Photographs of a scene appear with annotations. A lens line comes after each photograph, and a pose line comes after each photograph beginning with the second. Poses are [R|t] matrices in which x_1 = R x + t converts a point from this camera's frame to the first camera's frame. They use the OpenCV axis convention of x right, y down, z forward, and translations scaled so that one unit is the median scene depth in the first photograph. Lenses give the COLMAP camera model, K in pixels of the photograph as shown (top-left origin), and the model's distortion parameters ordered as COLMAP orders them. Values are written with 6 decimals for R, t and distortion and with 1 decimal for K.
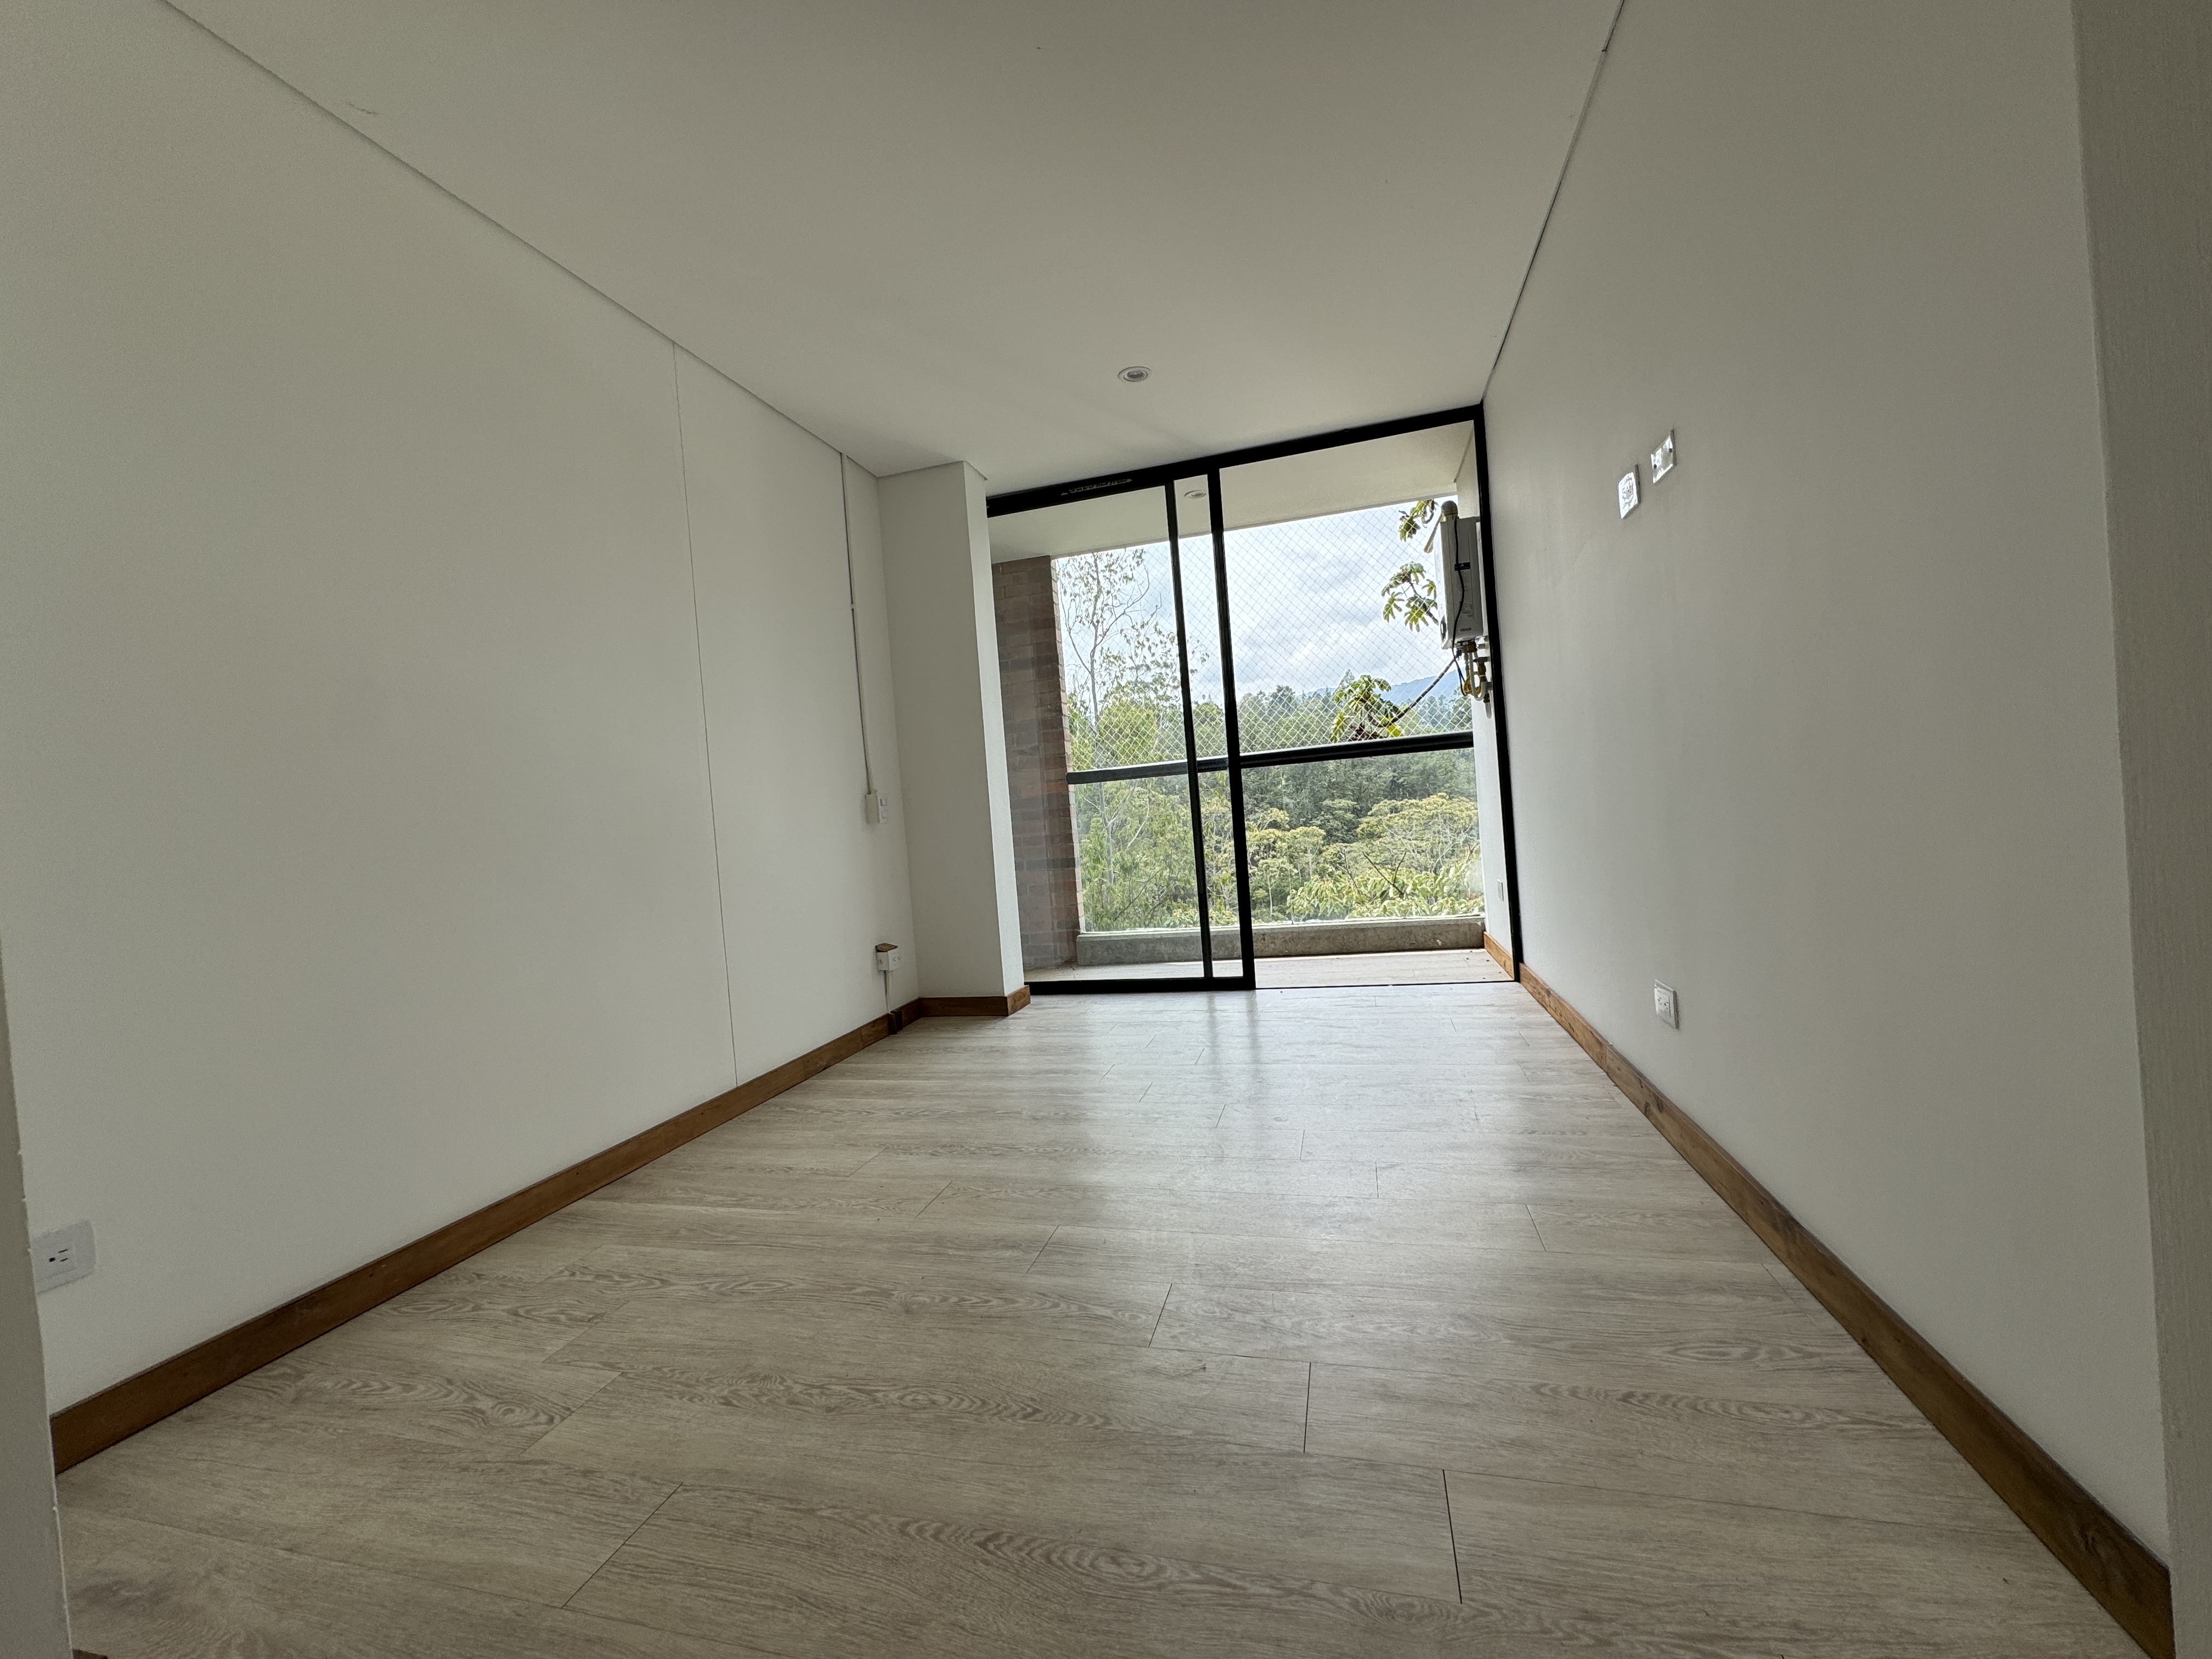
lens RADIAL K [[882.3, 0, 1105.3], [0, 882.3, 828.8], [0, 0, 1]] dist [-0.002684, -0.000410]
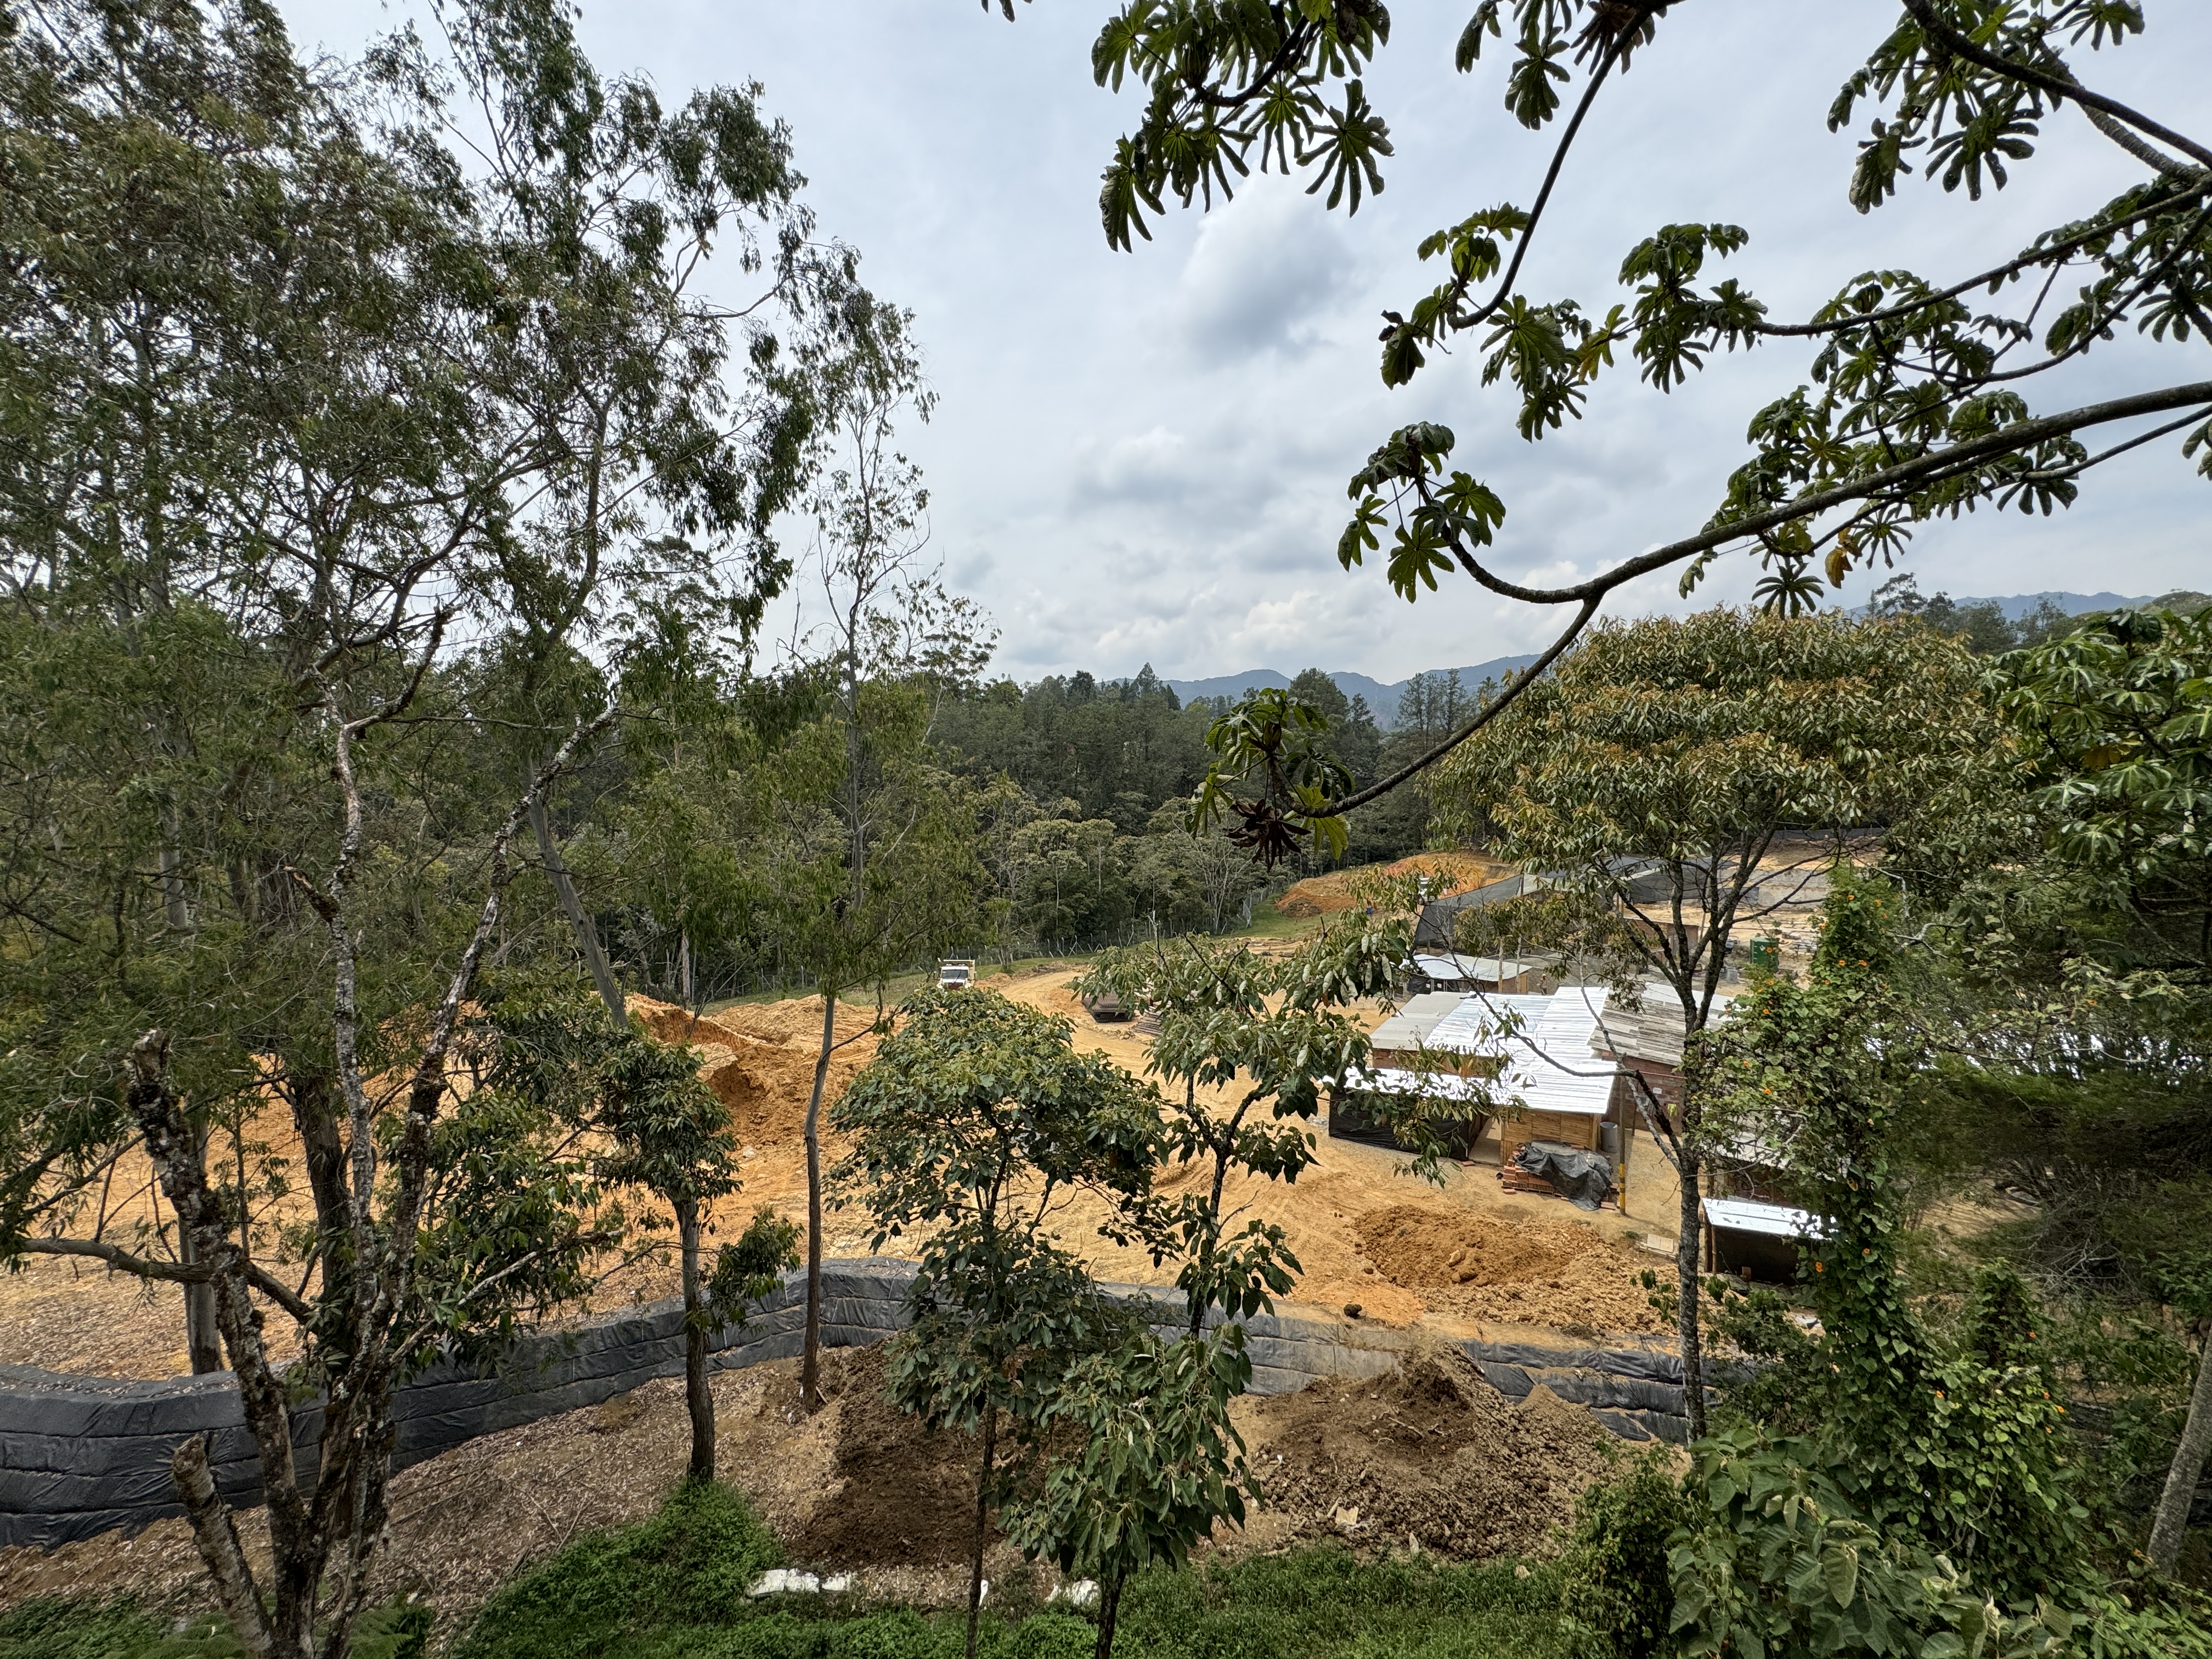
lens RADIAL K [[882.3, 0, 1106.3], [0, 882.3, 818.5], [0, 0, 1]] dist [-0.002684, -0.000410]
pose [[0.970760, 0.059004, 0.232686, 0.188760], [-0.062012, 0.998060, 0.005628, -0.180005], [-0.231902, -0.019893, 0.972536, 0.981870]]
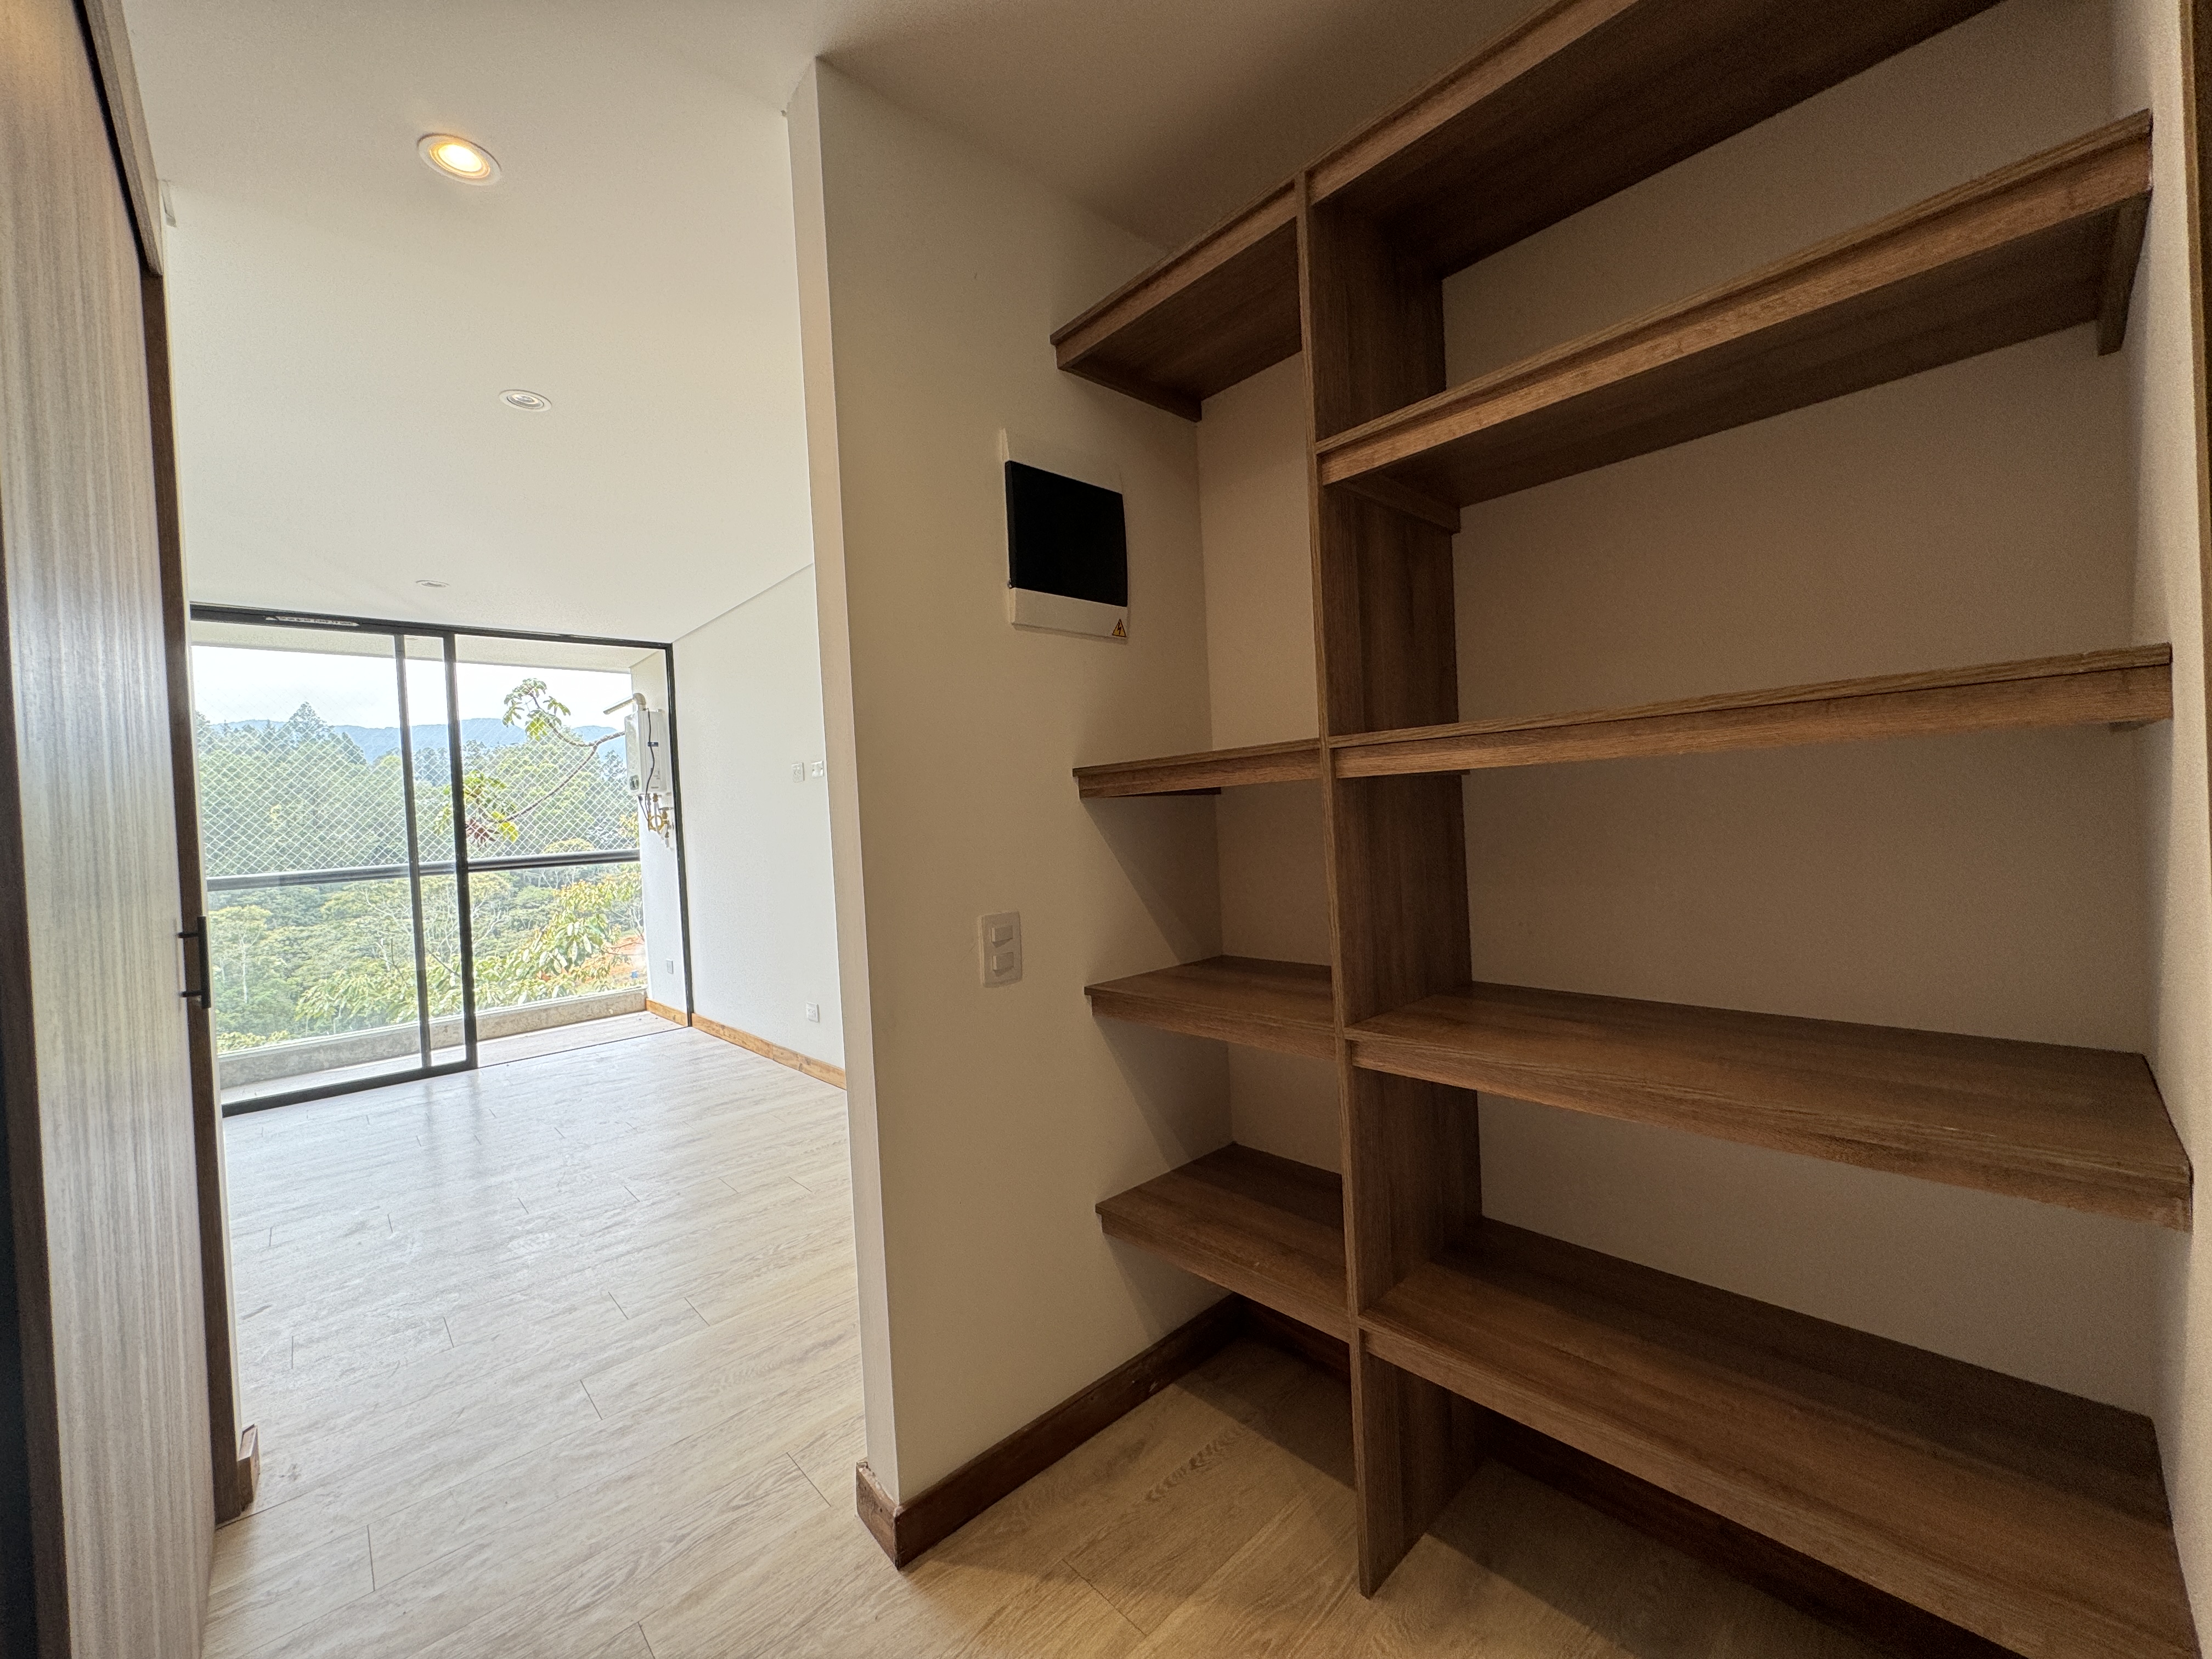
lens RADIAL K [[882.3, 0, 1104.2], [0, 882.3, 827.4], [0, 0, 1]] dist [-0.002684, -0.000410]
pose [[0.531187, 0.040404, 0.846291, -0.322659], [0.027341, 0.997525, -0.064786, -0.034844], [-0.846813, 0.057552, 0.528767, -0.298537]]
